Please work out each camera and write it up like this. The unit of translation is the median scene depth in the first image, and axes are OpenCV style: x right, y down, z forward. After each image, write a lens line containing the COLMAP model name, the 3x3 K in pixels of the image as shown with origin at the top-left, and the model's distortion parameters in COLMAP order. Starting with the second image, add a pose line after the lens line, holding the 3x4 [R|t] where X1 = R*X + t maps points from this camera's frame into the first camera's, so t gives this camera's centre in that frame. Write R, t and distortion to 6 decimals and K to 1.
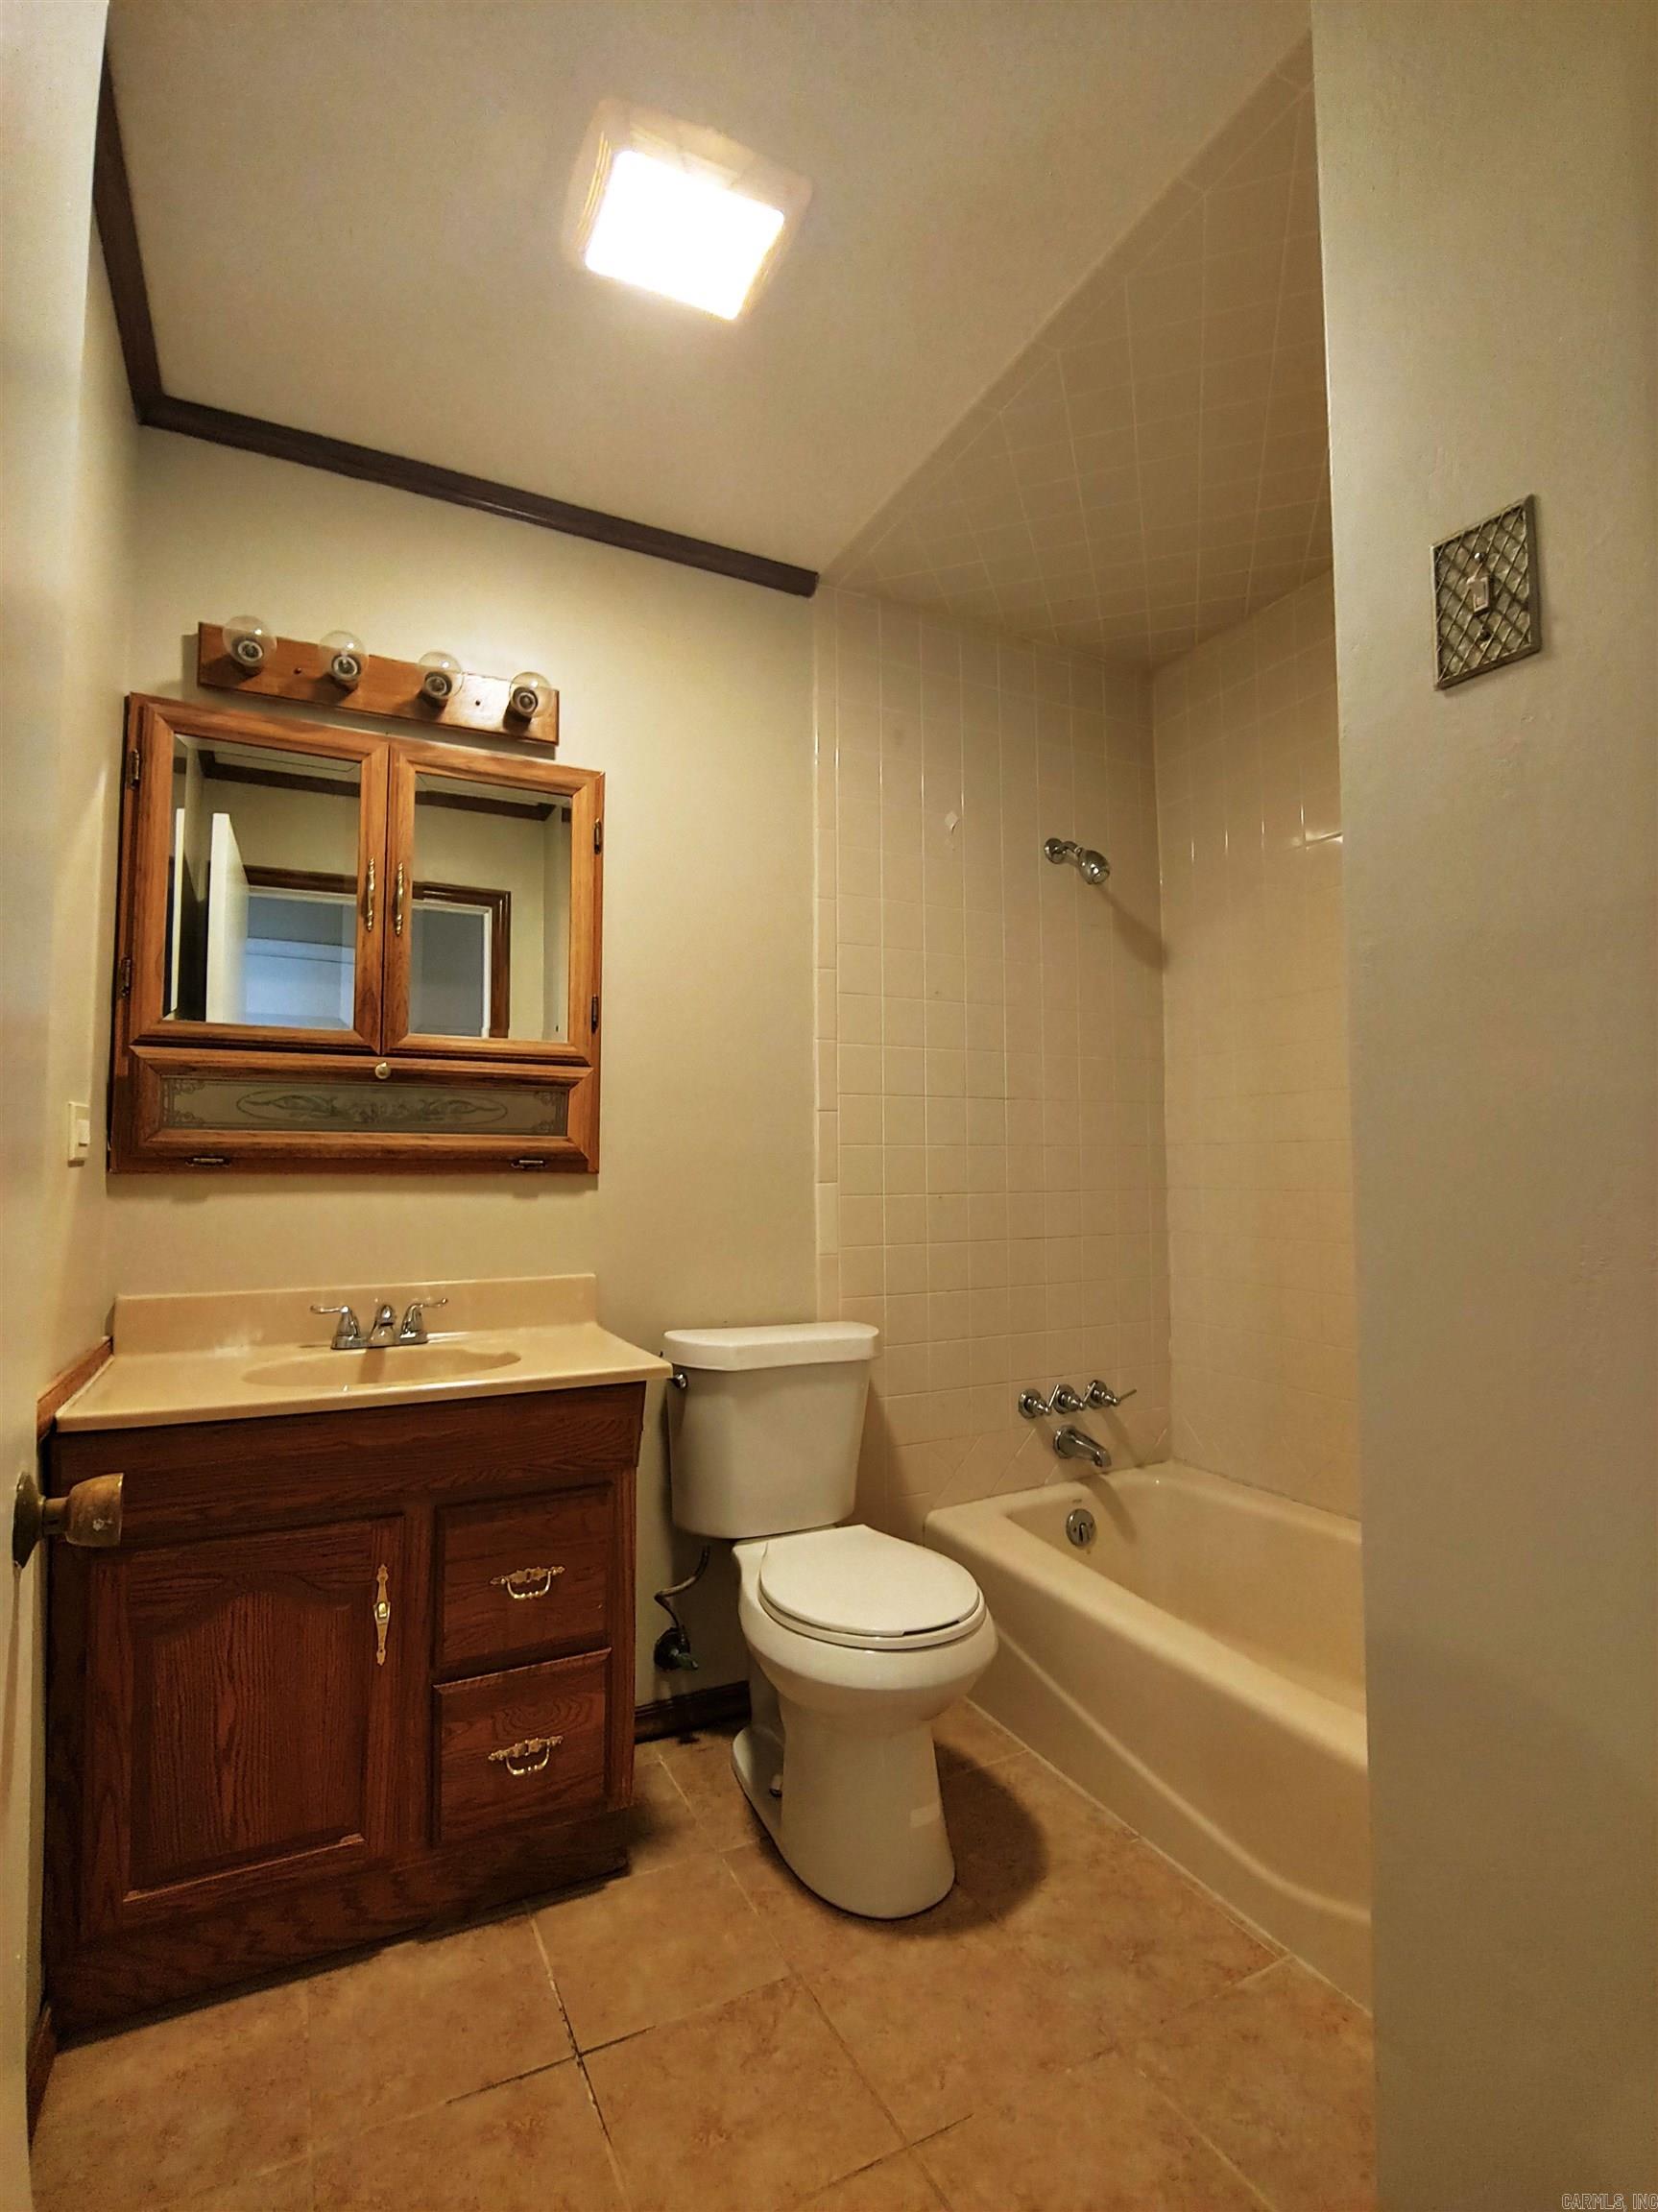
lens RADIAL K [[1054.2, 0, 848.7], [0, 1054.2, 1103.8], [0, 0, 1]] dist [-0.019446, -0.001095]
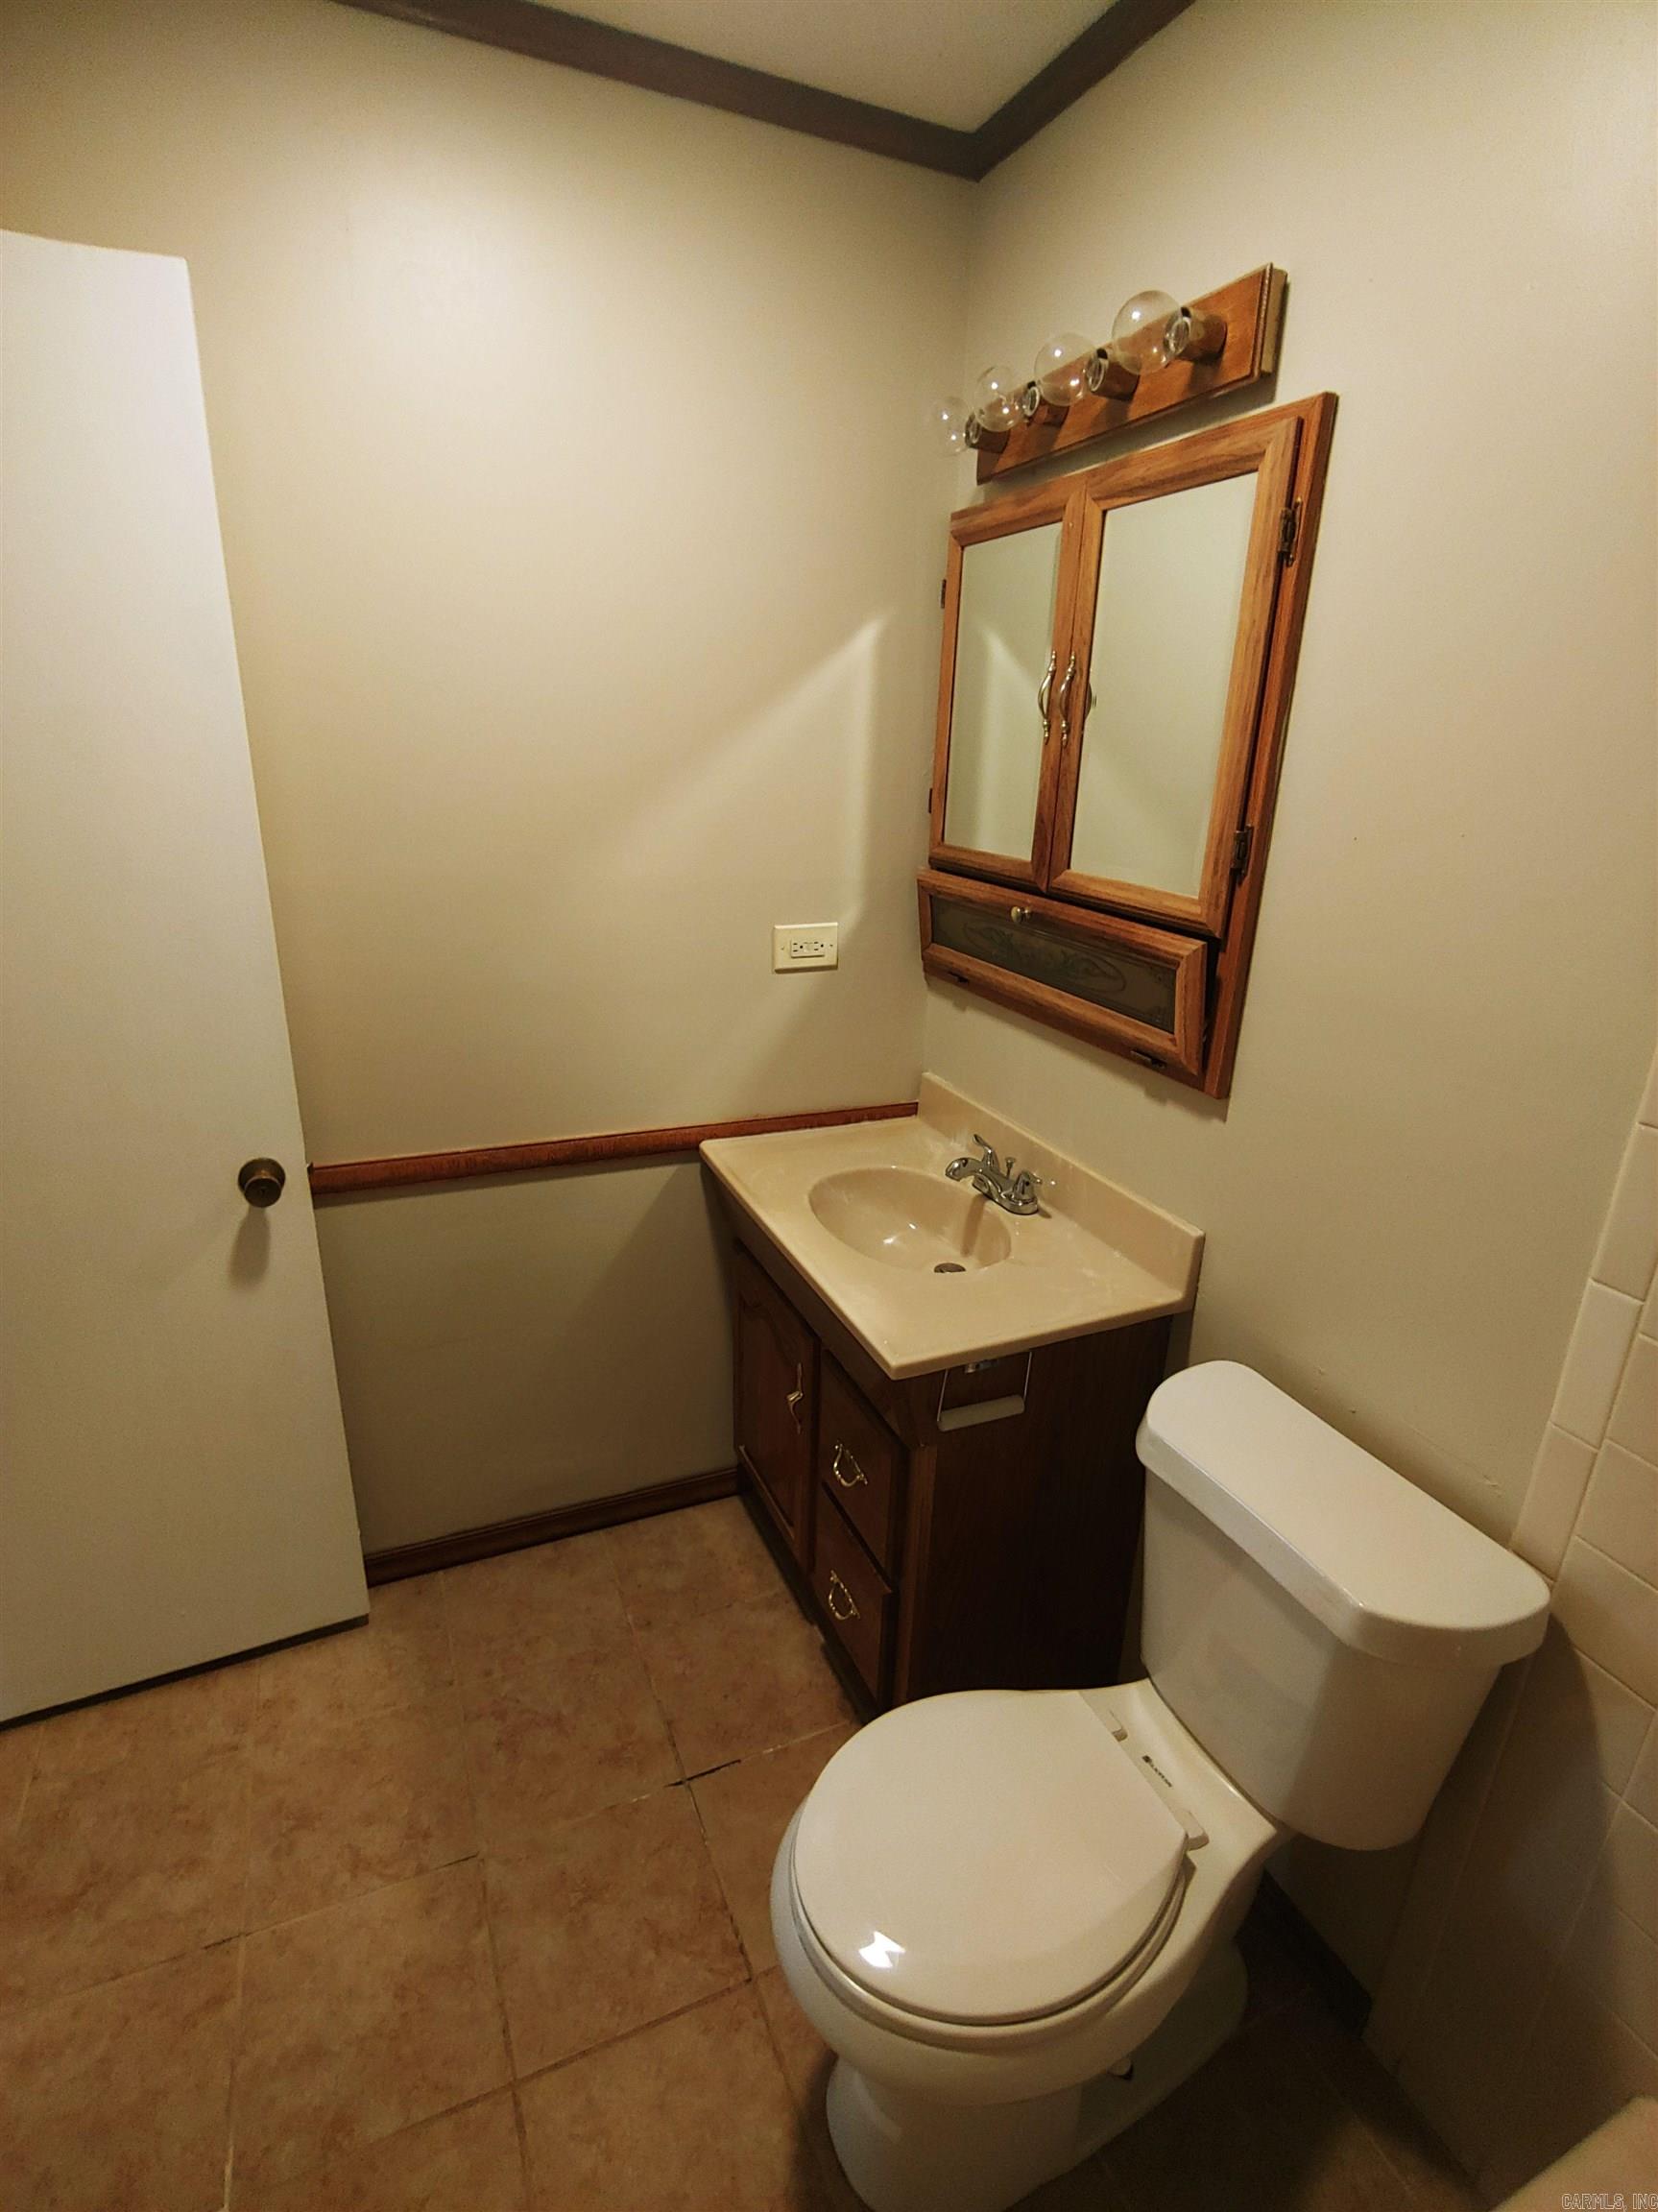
lens RADIAL K [[1054.2, 0, 848.7], [0, 1054.2, 1103.8], [0, 0, 1]] dist [-0.019446, -0.001095]
pose [[-0.052998, 0.326466, -0.943722, 0.540881], [0.022453, 0.945201, 0.325717, -0.205287], [0.998342, -0.003927, -0.057424, 1.074805]]
